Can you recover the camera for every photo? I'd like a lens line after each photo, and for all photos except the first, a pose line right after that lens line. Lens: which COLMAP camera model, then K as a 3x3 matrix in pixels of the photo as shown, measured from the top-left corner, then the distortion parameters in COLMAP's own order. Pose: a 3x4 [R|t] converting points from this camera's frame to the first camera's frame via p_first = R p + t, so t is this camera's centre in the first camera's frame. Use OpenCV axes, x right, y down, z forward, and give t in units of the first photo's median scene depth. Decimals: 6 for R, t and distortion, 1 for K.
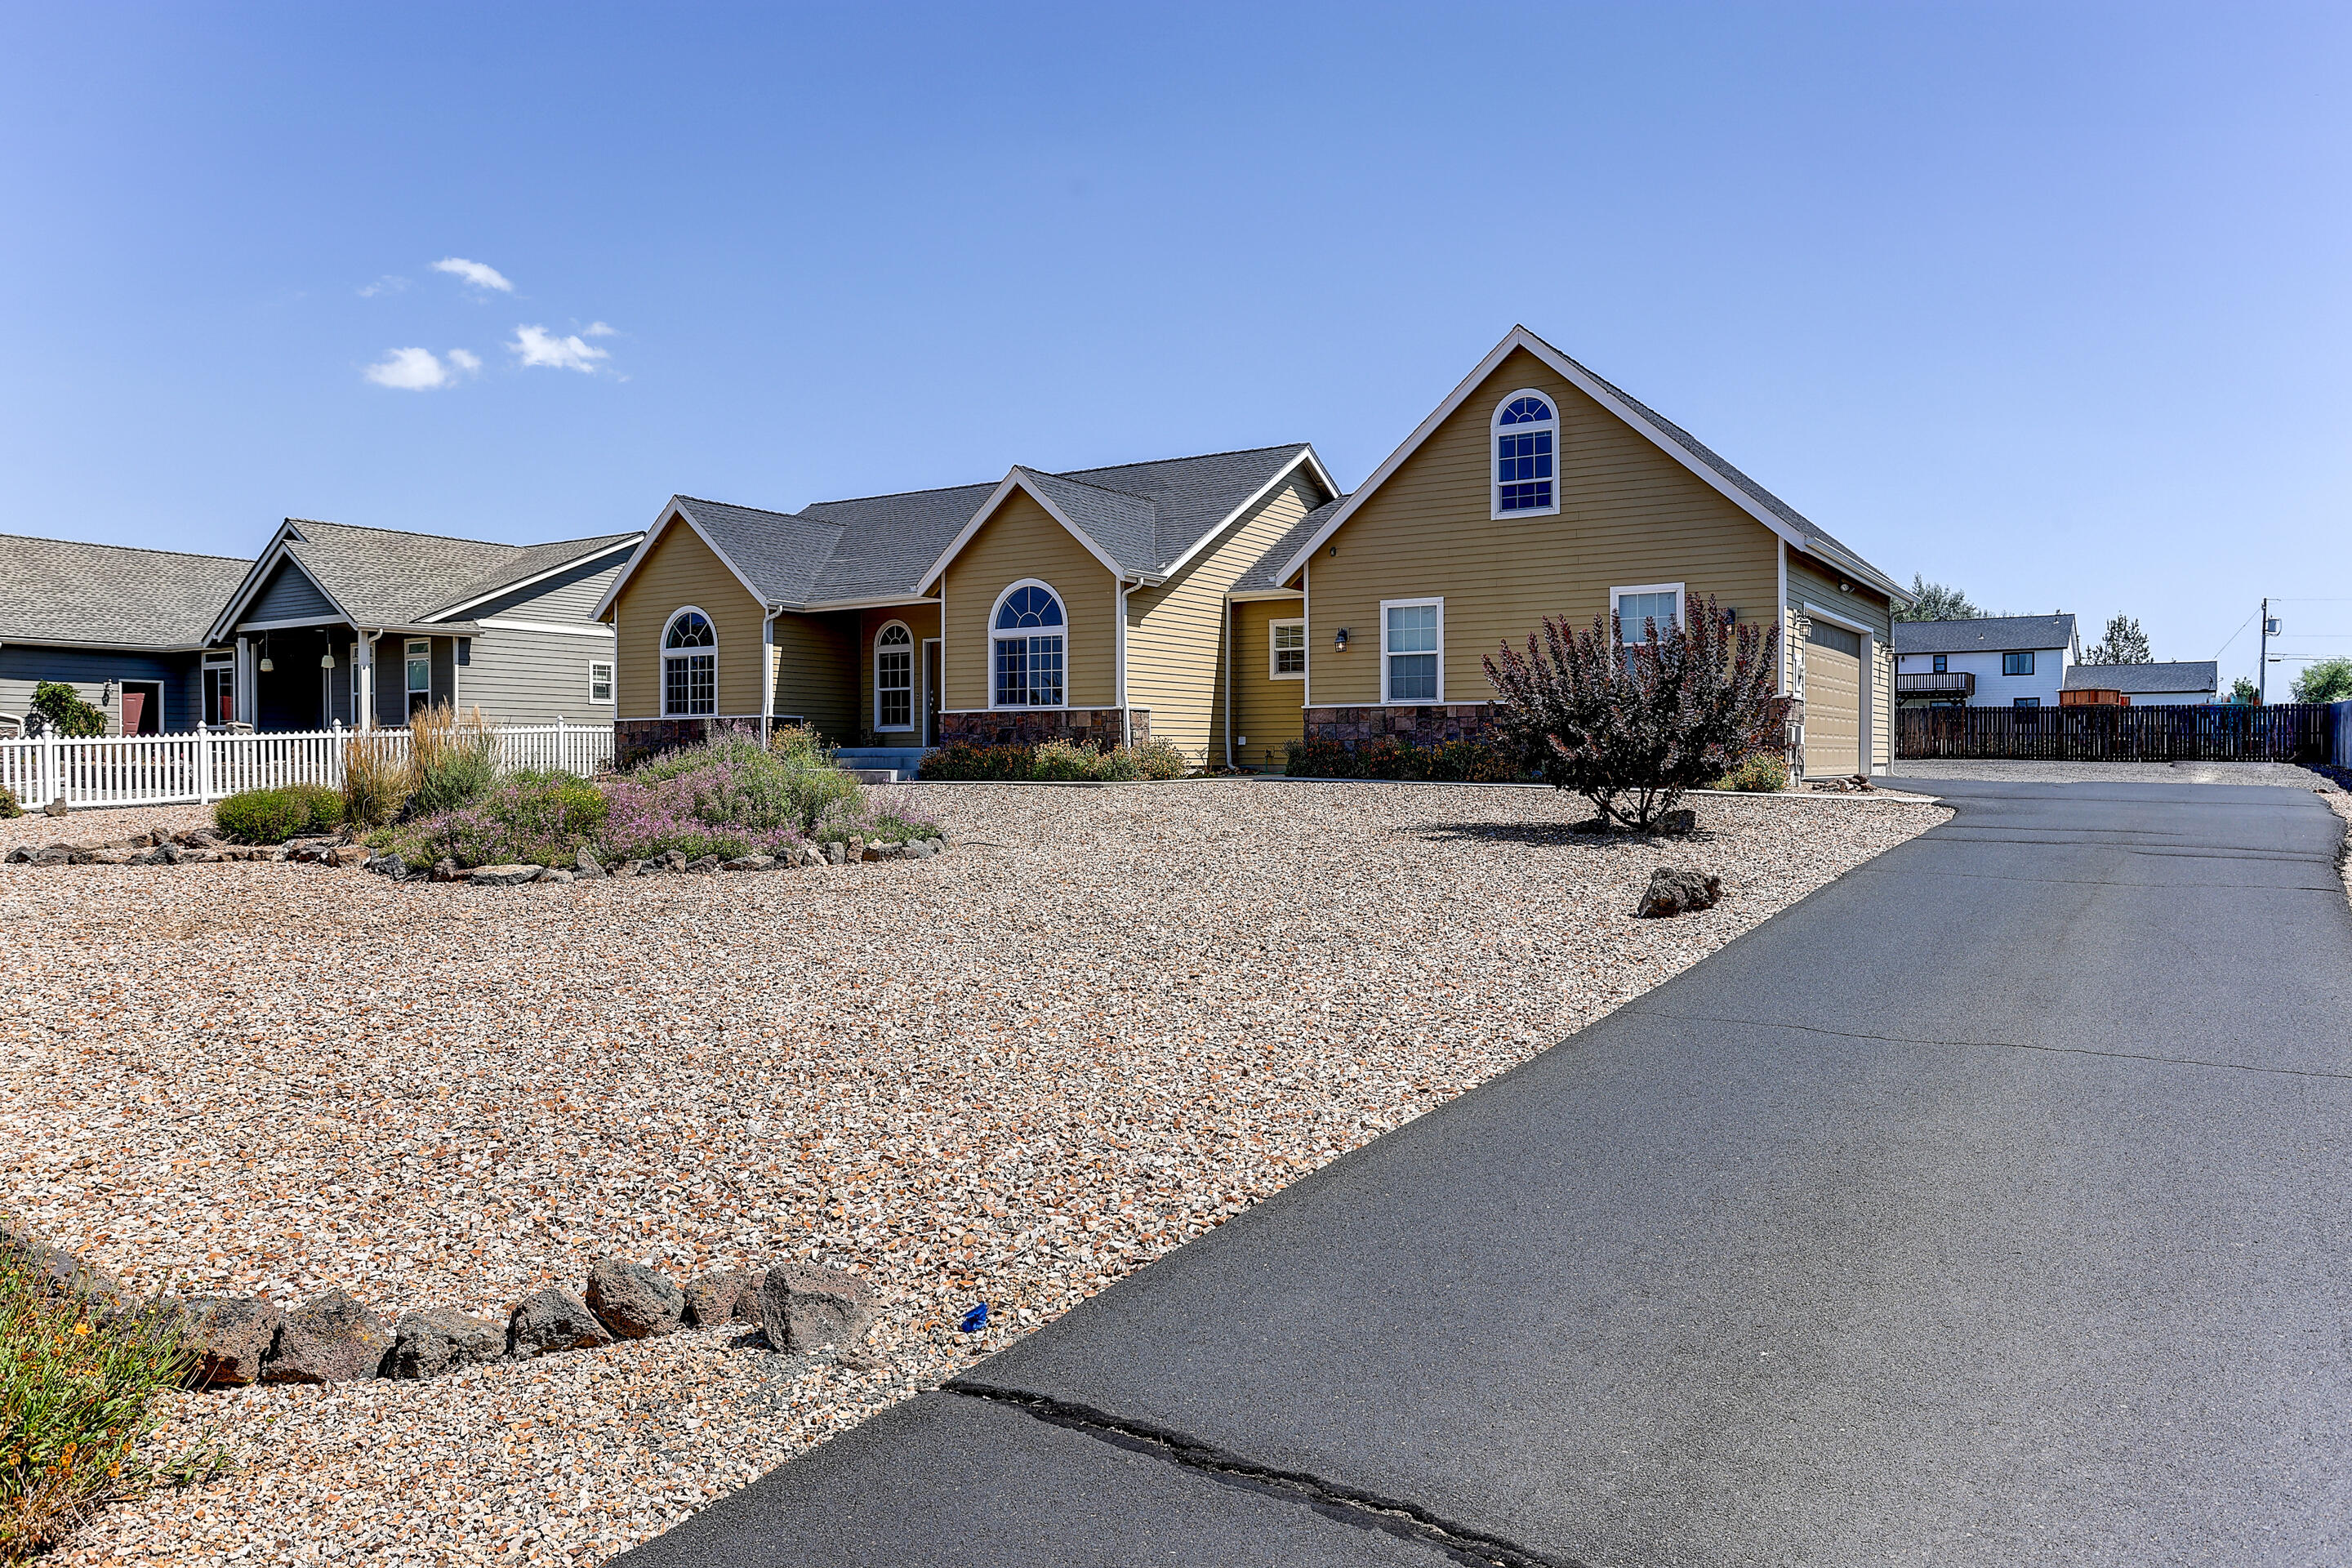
lens RADIAL K [[1588.2, 0, 1153.8], [0, 1588.2, 782.3], [0, 0, 1]] dist [-0.003784, -0.001195]
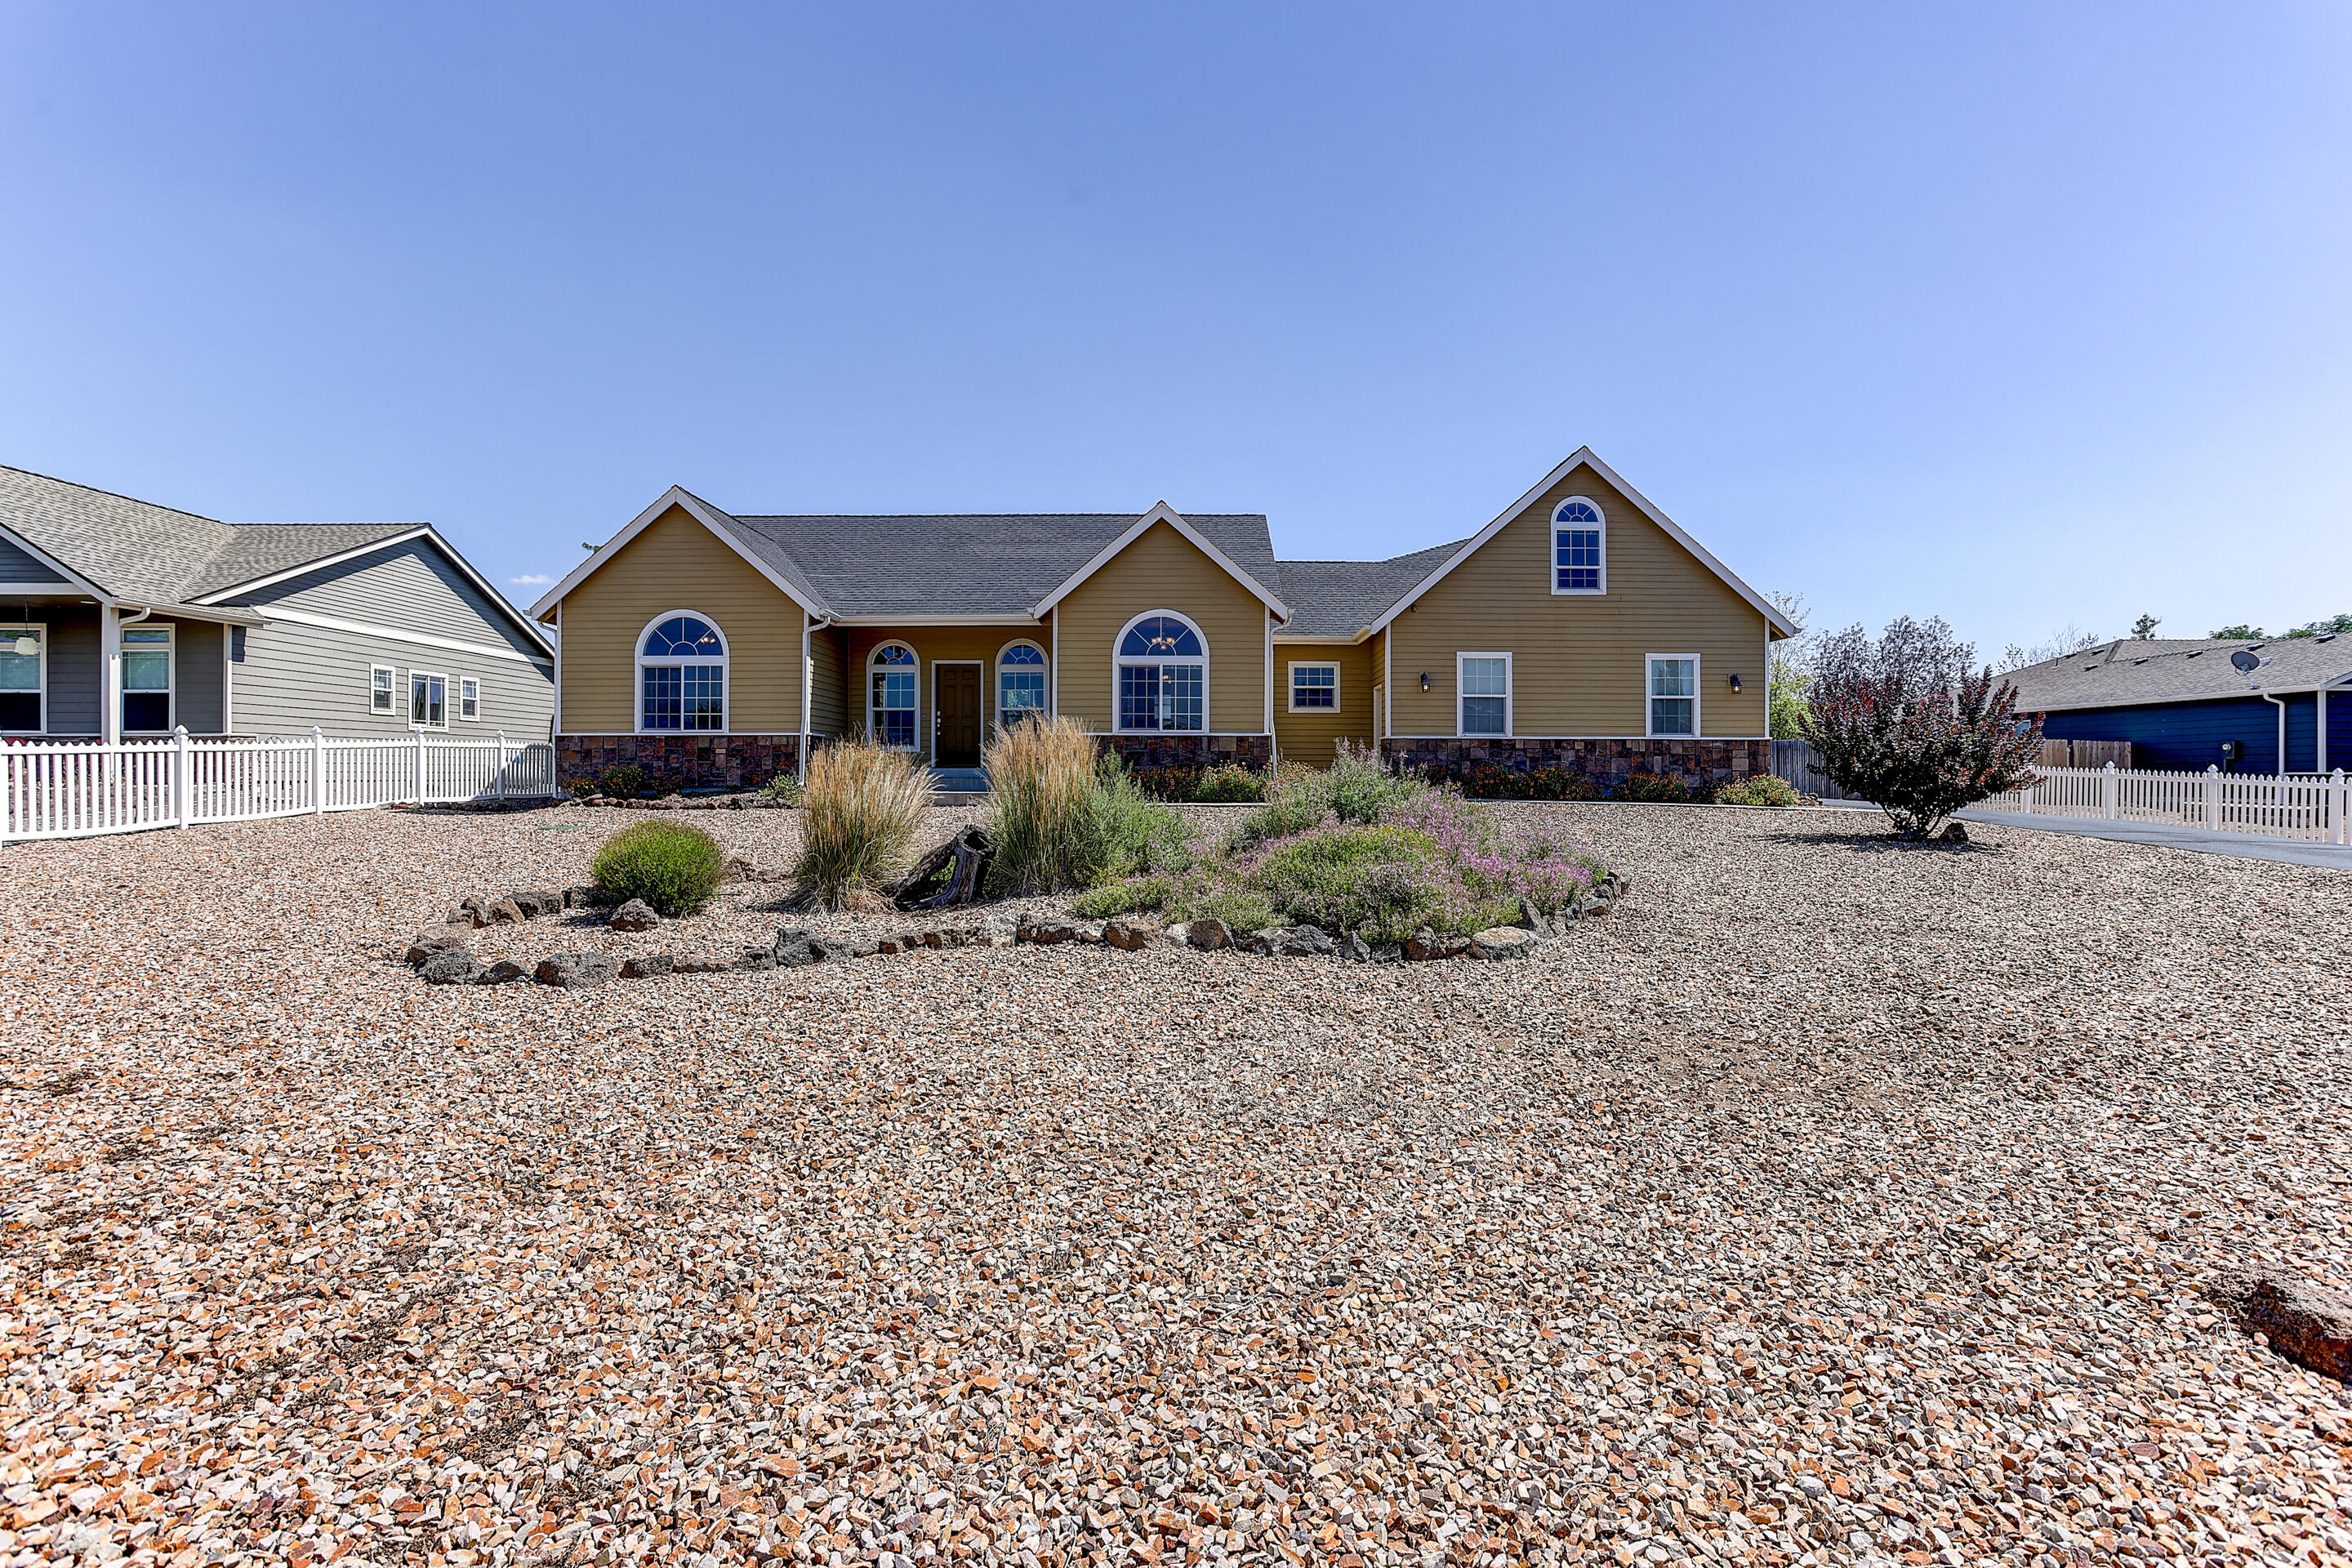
lens RADIAL K [[1135.4, 0, 1207.9], [0, 1135.4, 785.0], [0, 0, 1]] dist [-0.031008, 0.001258]
pose [[0.830971, -0.001770, 0.556313, -0.473931], [0.004946, 0.999979, -0.004205, -0.008851], [-0.556294, 0.006246, 0.830962, 0.361909]]
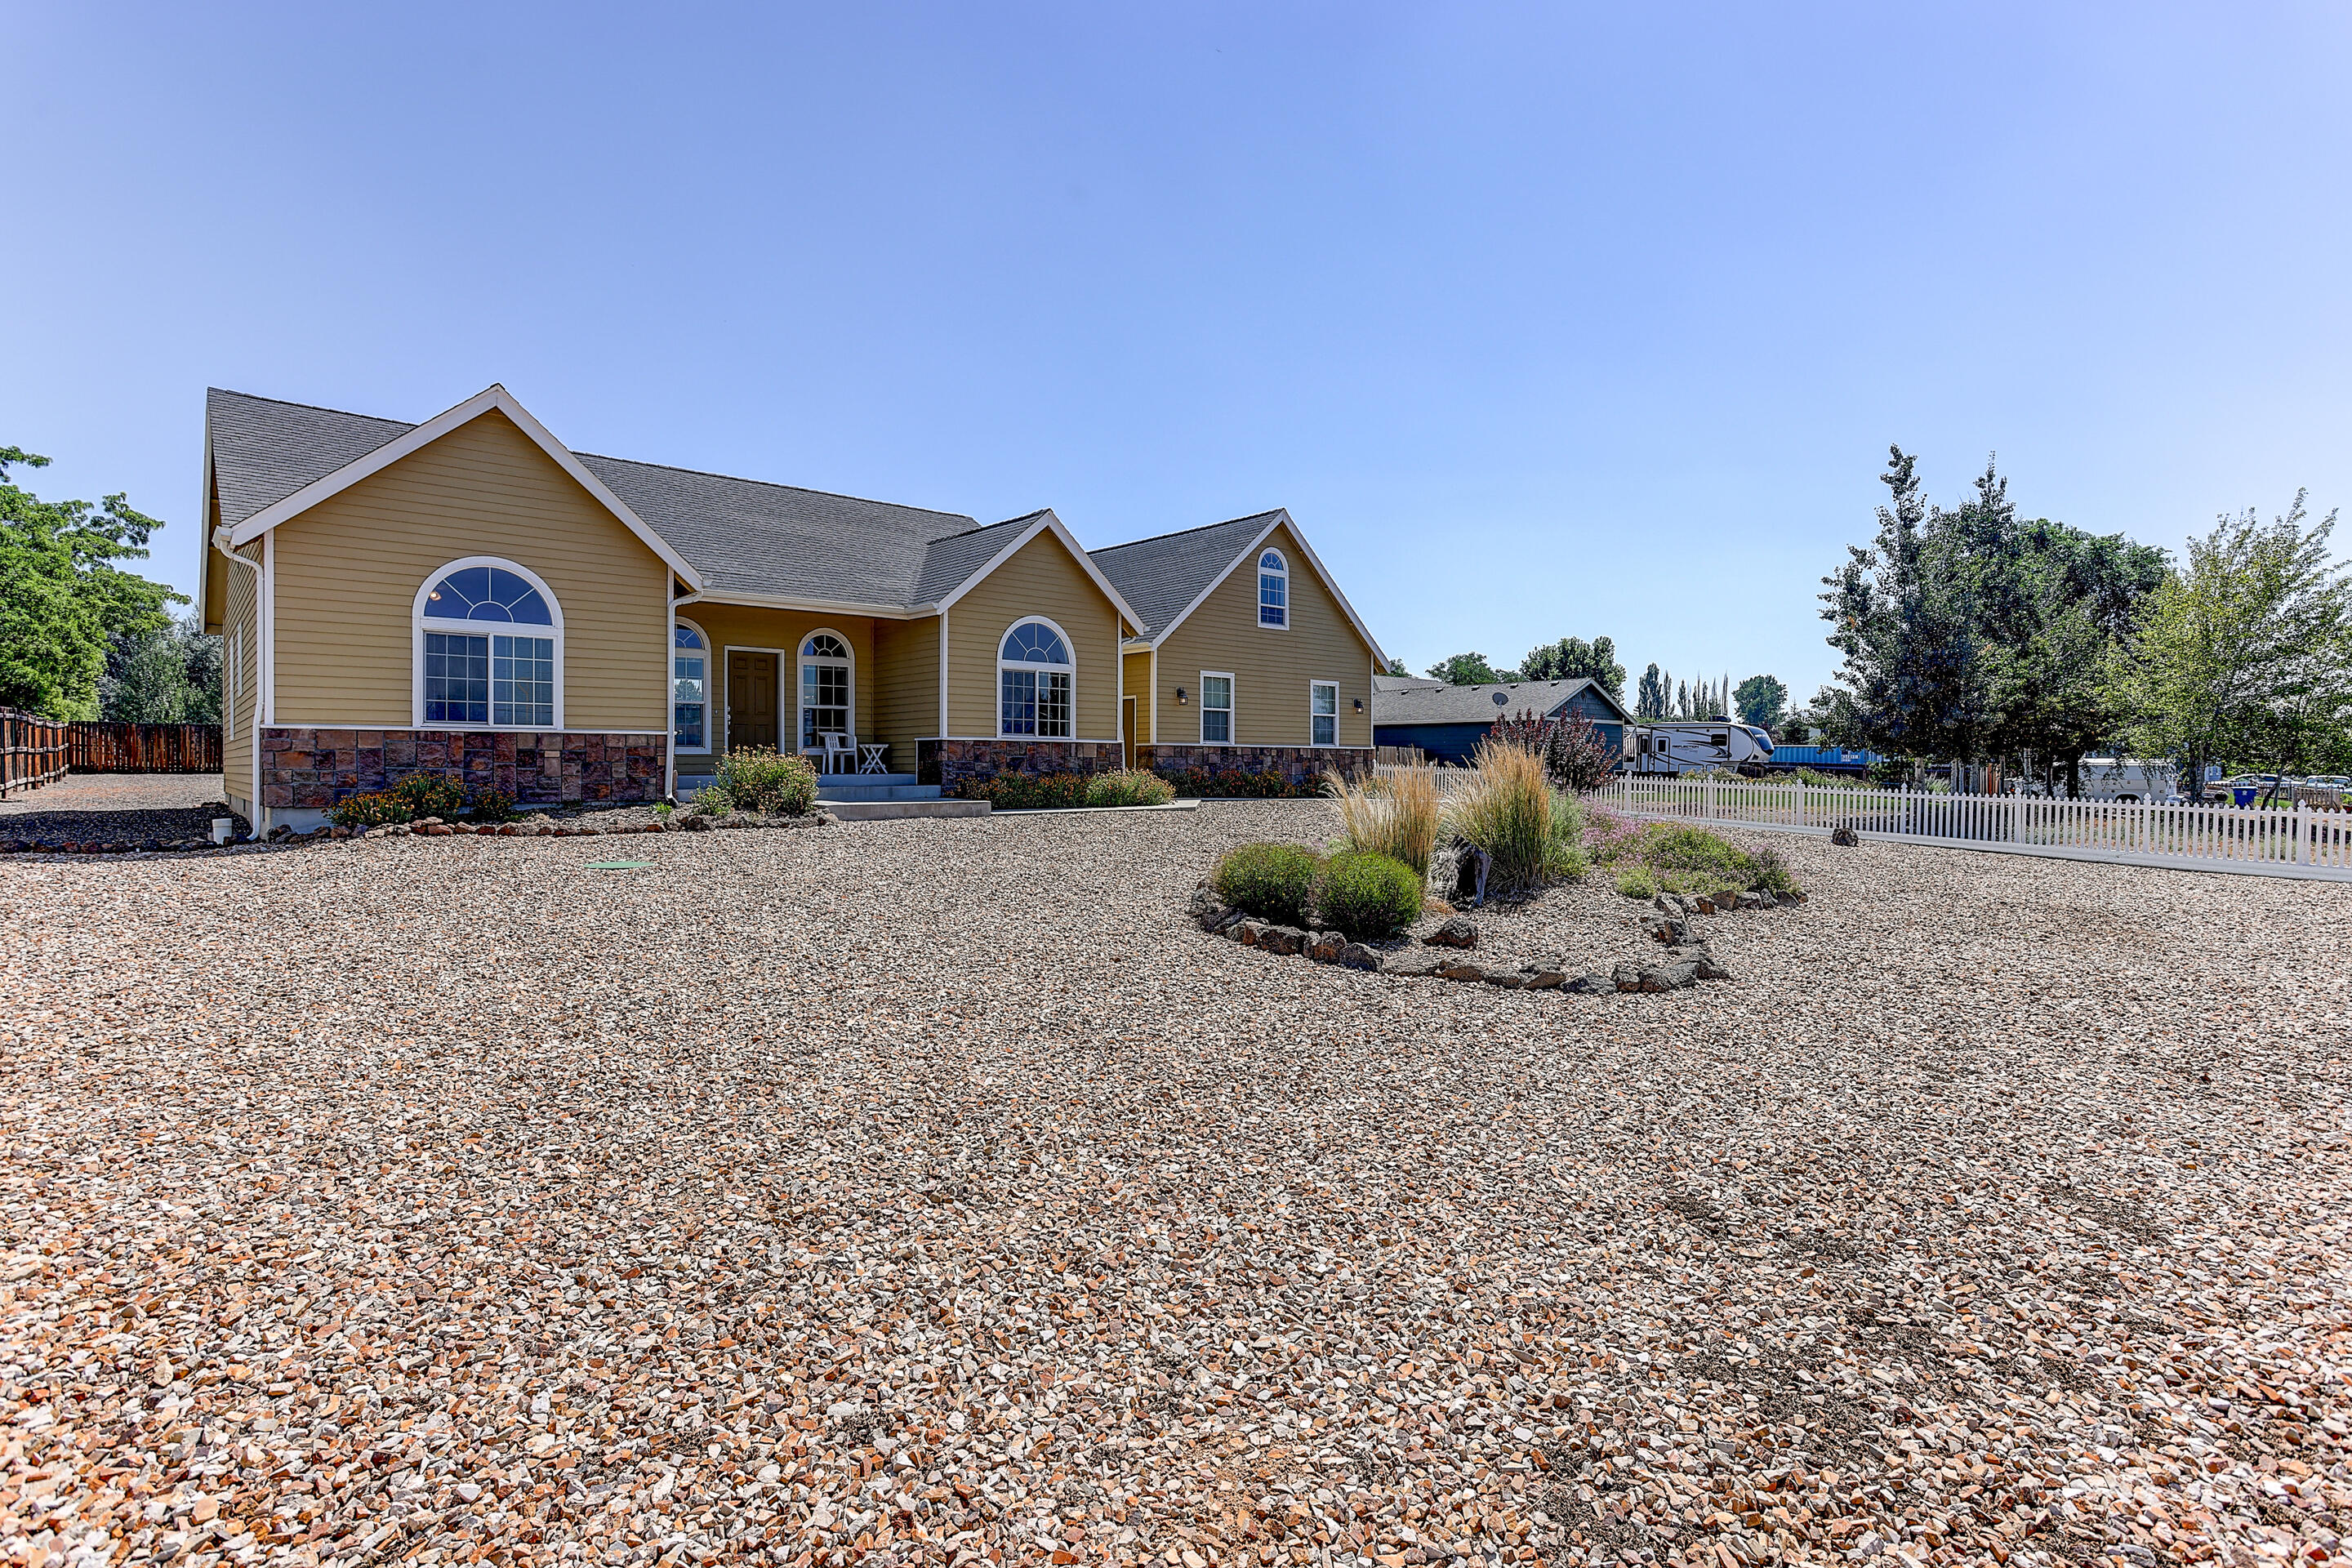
lens RADIAL K [[1135.4, 0, 1177.4], [0, 1135.4, 771.8], [0, 0, 1]] dist [-0.031008, 0.001258]
pose [[0.249644, -0.004296, 0.968328, -0.789165], [0.009917, 0.999949, 0.001880, -0.025365], [-0.968287, 0.009134, 0.249674, 0.727444]]
